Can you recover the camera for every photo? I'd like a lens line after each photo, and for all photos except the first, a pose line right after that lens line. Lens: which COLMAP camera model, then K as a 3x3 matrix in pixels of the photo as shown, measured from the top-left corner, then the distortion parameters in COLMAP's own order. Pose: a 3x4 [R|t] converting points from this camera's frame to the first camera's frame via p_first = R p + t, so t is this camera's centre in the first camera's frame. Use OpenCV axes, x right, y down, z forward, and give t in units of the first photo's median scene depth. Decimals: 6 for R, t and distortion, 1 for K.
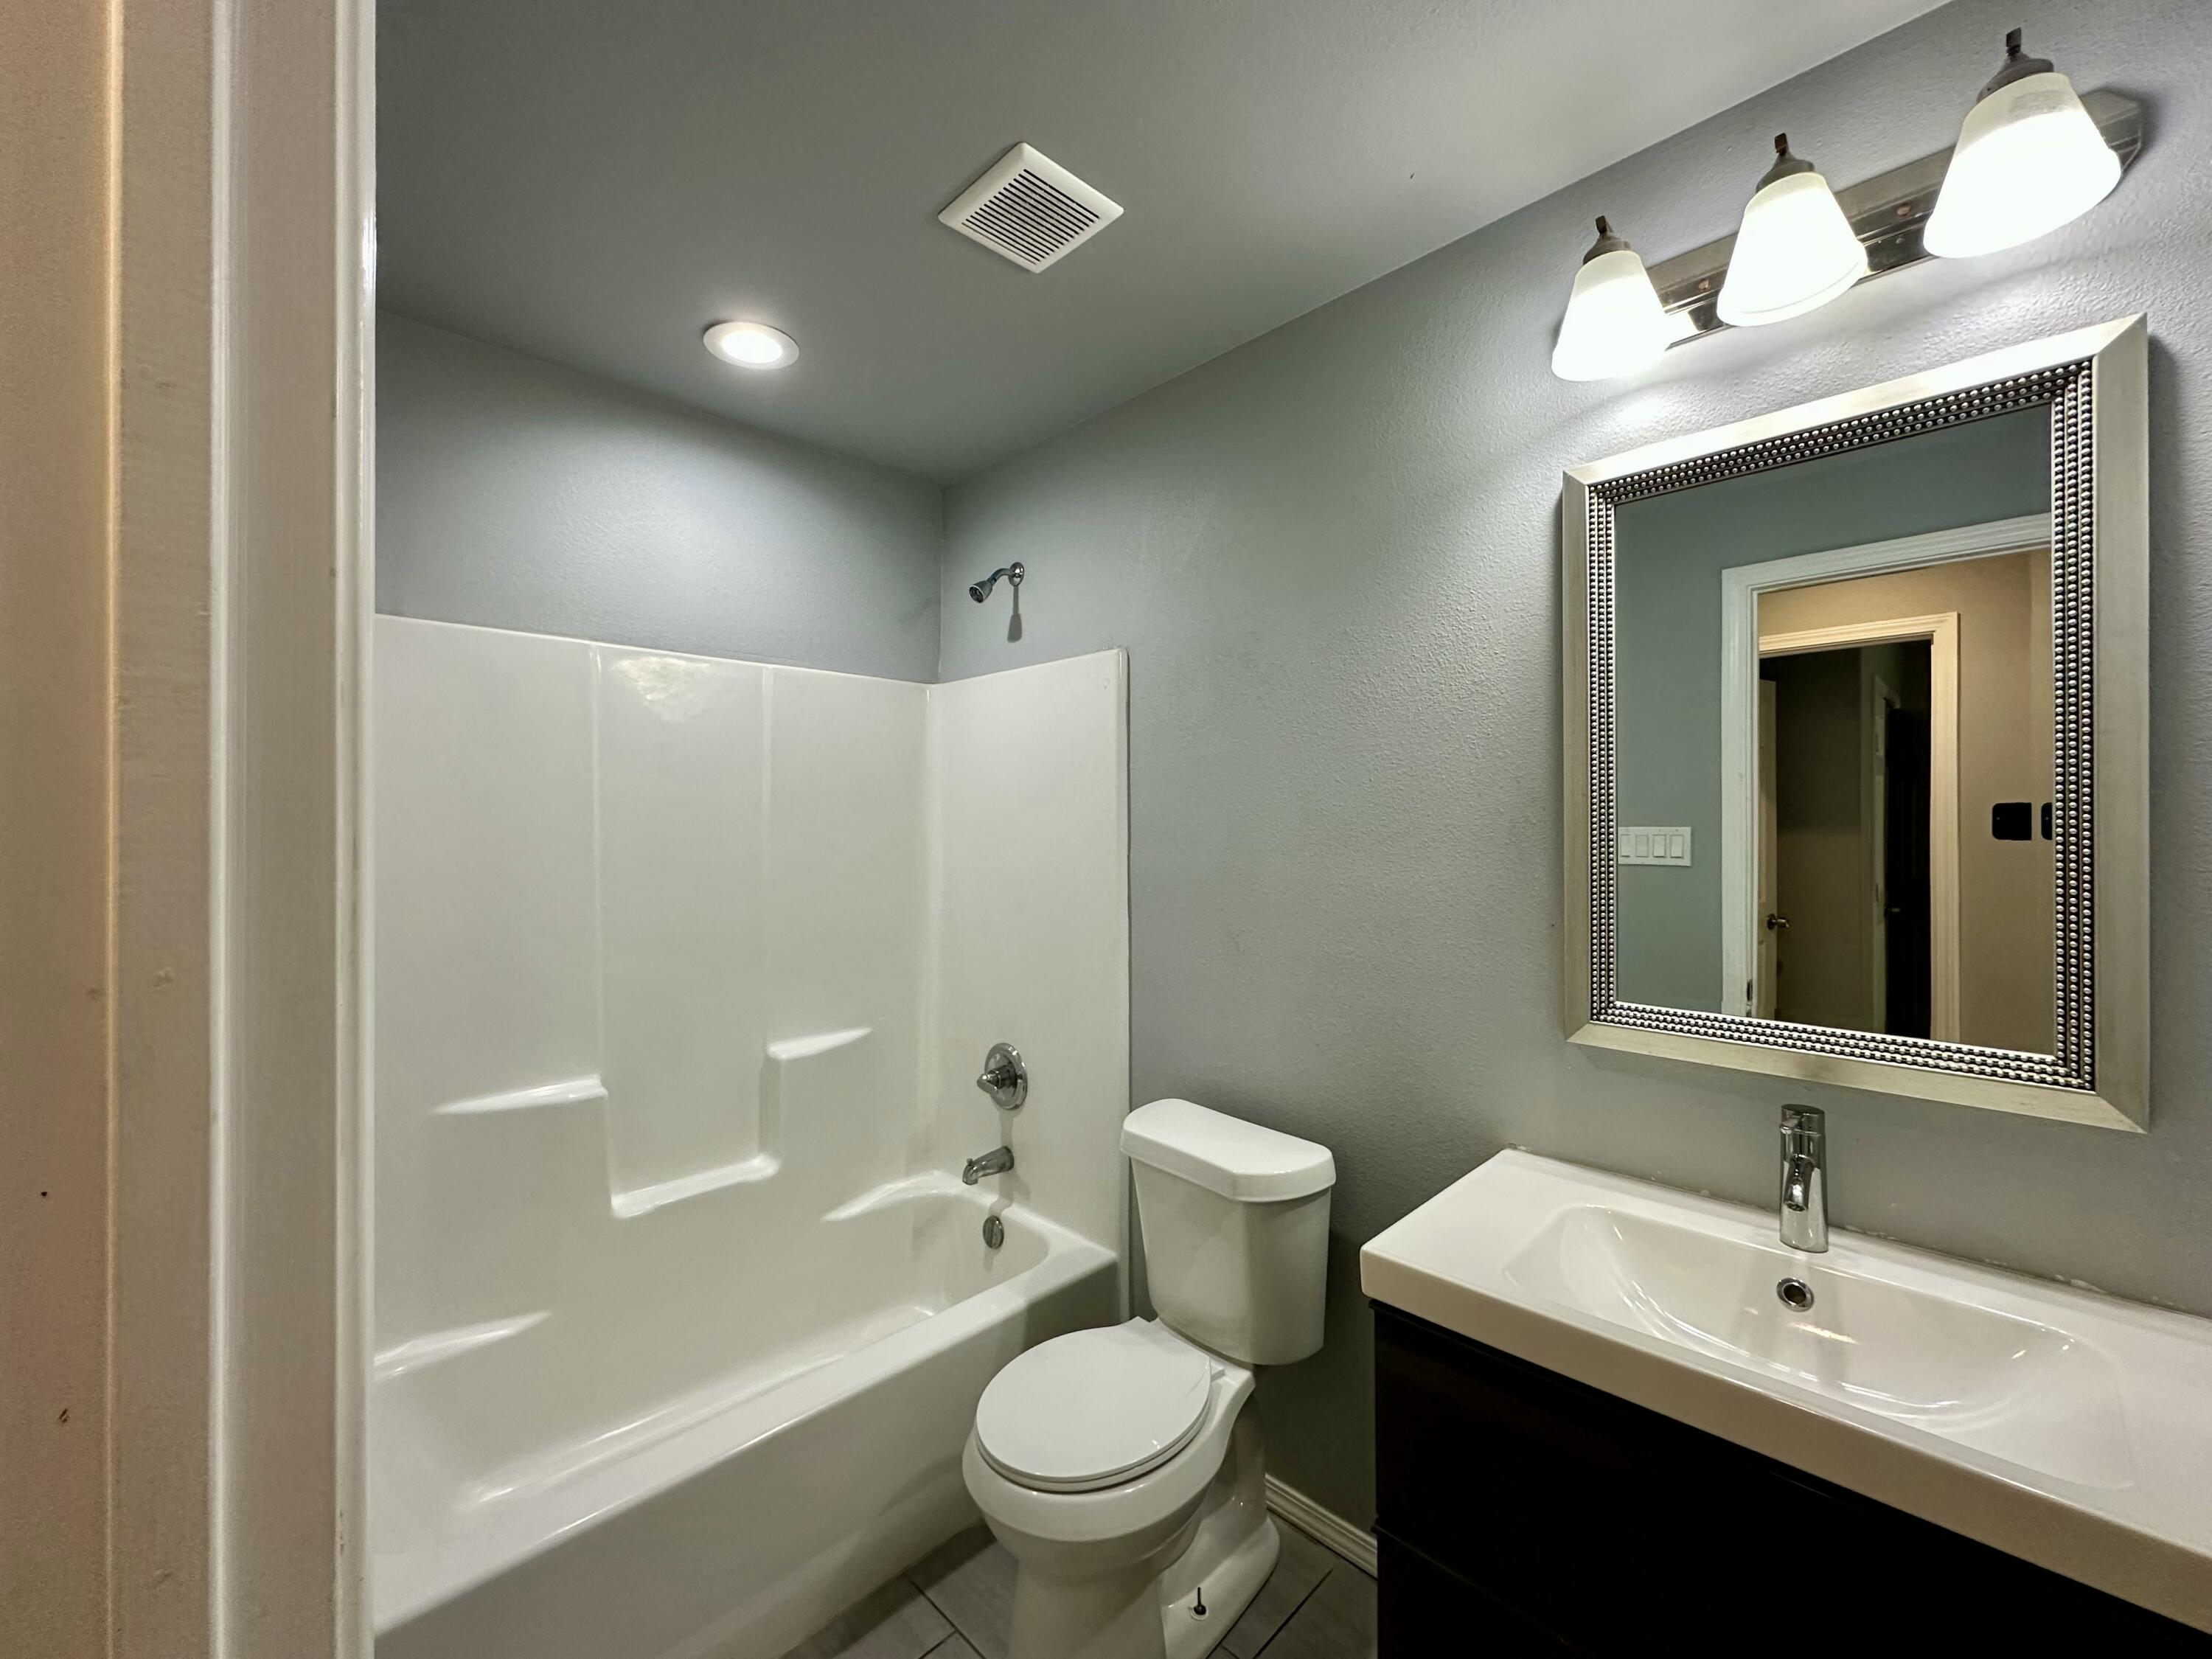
lens RADIAL K [[881.1, 0, 1115.7], [0, 881.1, 829.6], [0, 0, 1]] dist [0.020139, 0.000163]
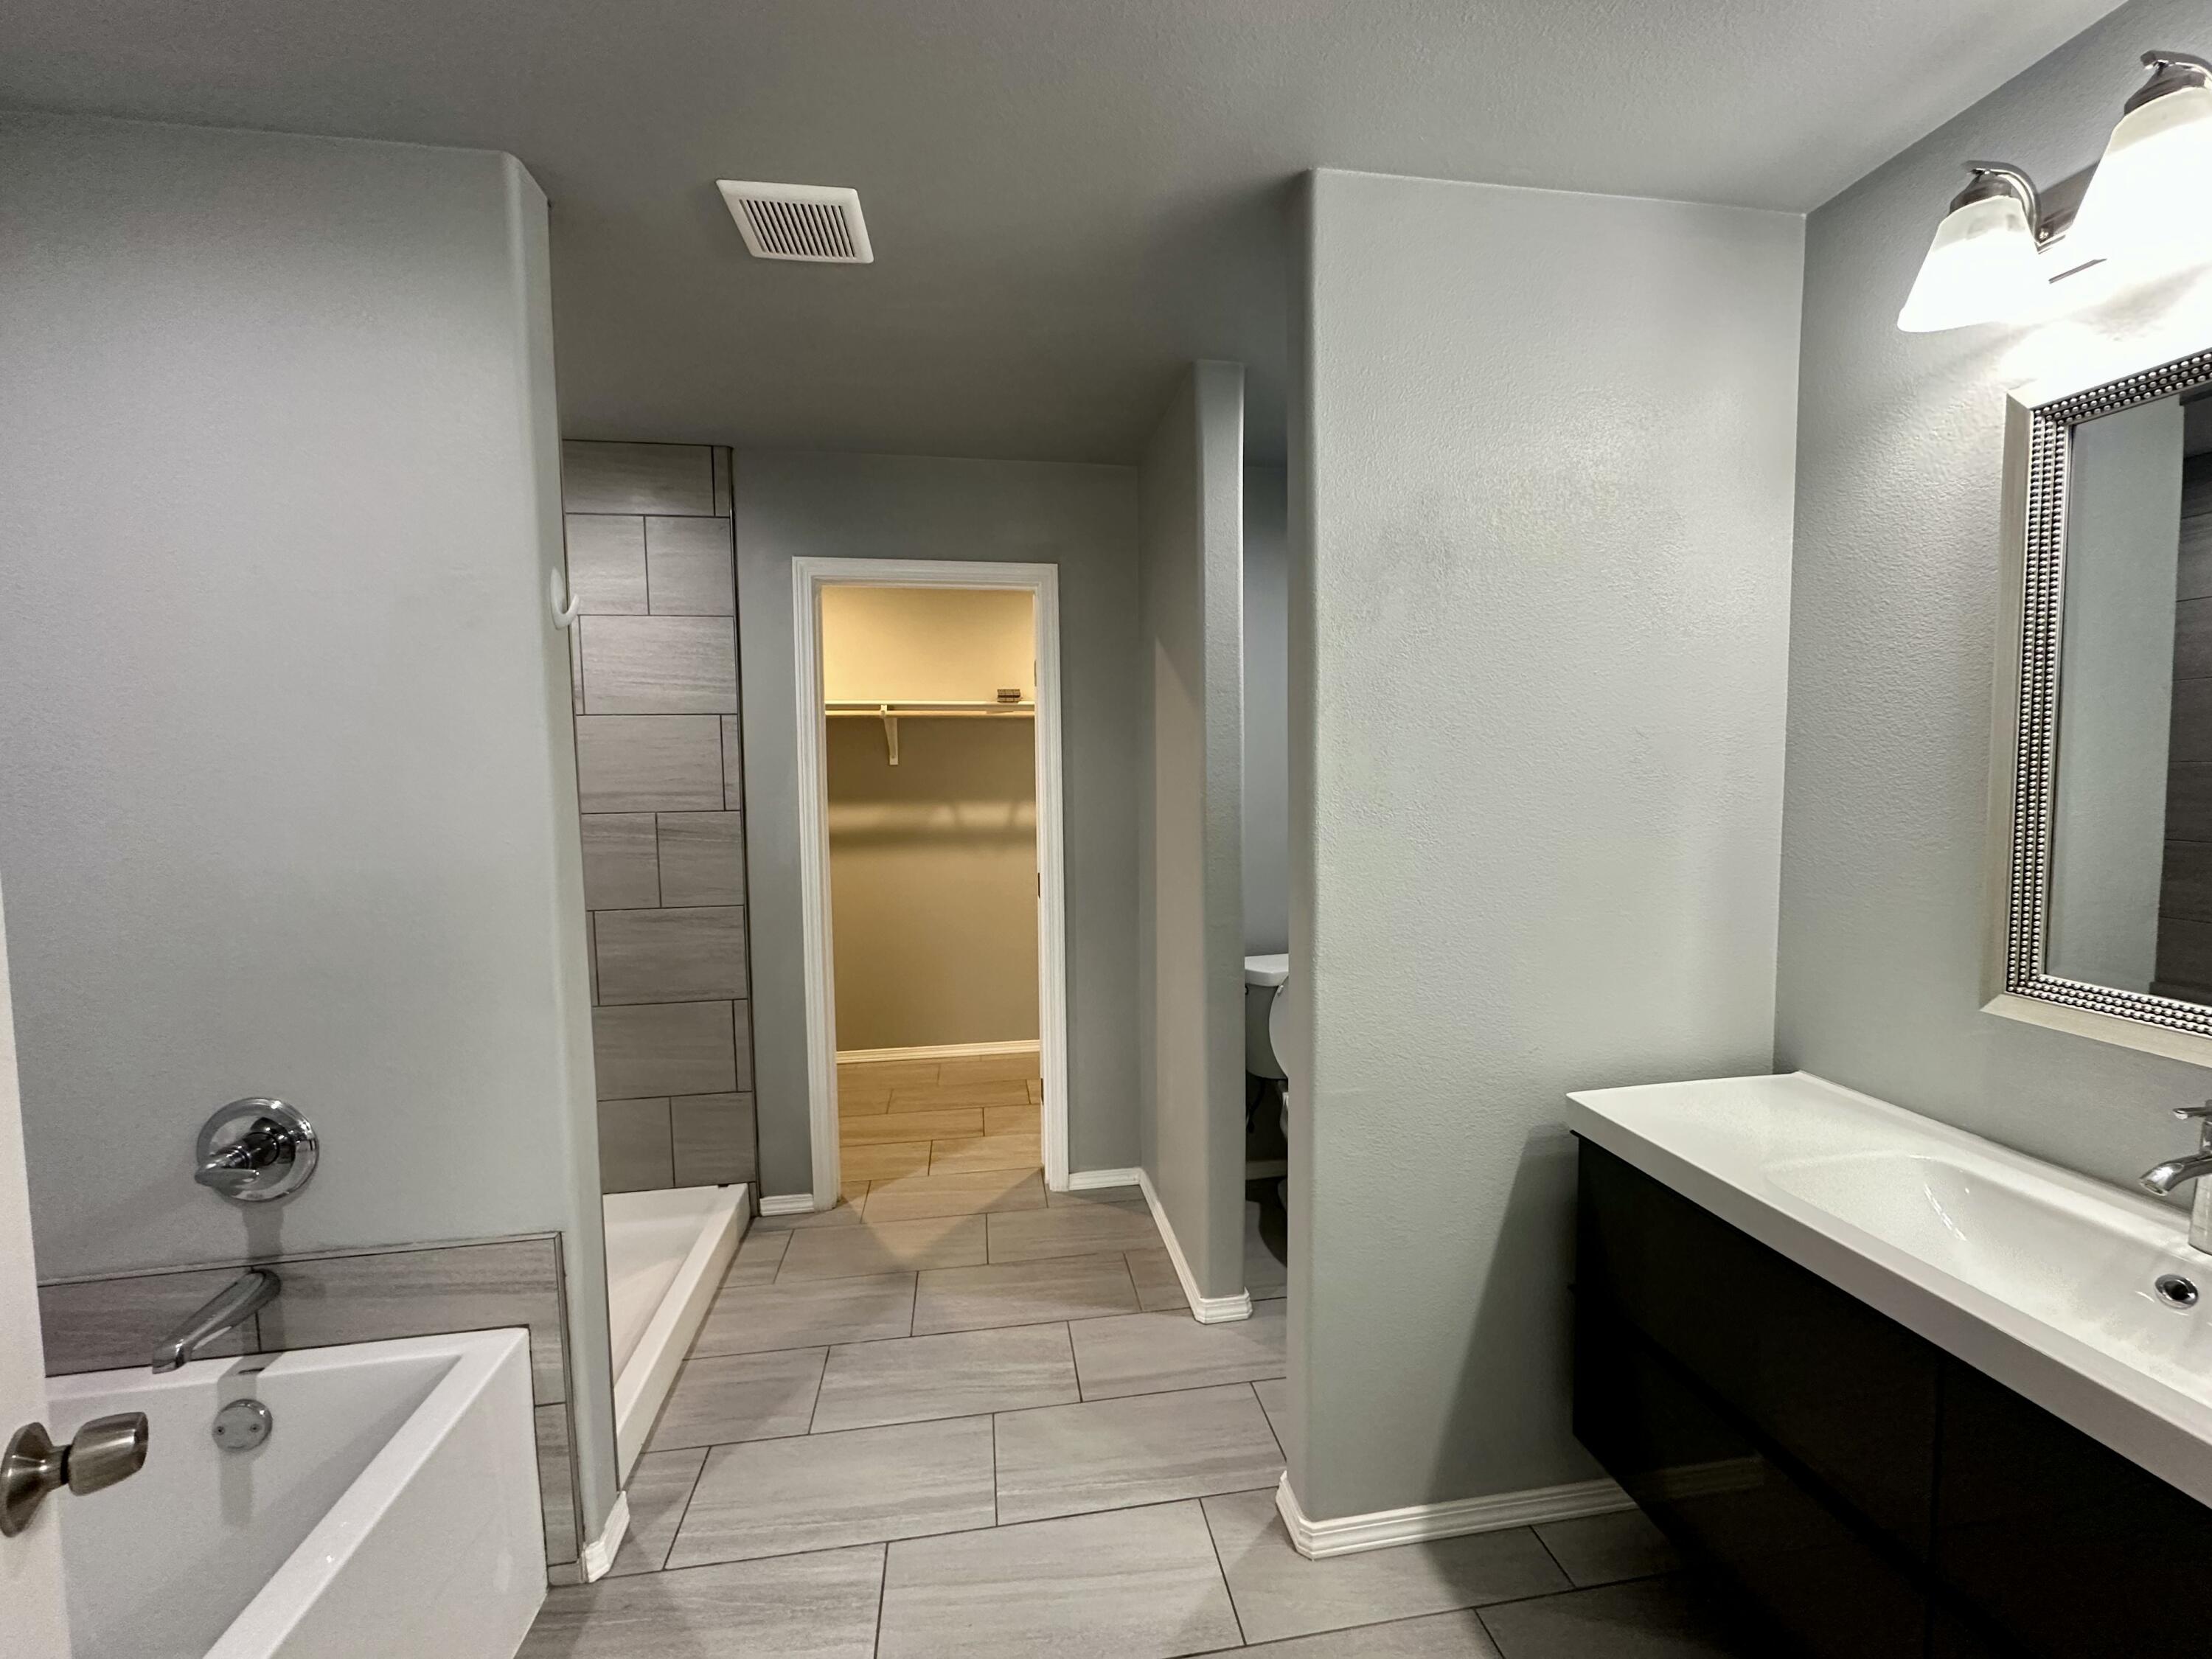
lens RADIAL K [[881.1, 0, 1104.1], [0, 881.1, 825.7], [0, 0, 1]] dist [0.020139, 0.000163]
pose [[0.800294, 0.048191, -0.597668, 0.378910], [-0.014632, 0.998038, 0.060881, -0.003313], [0.599429, -0.039978, 0.799429, -0.364932]]
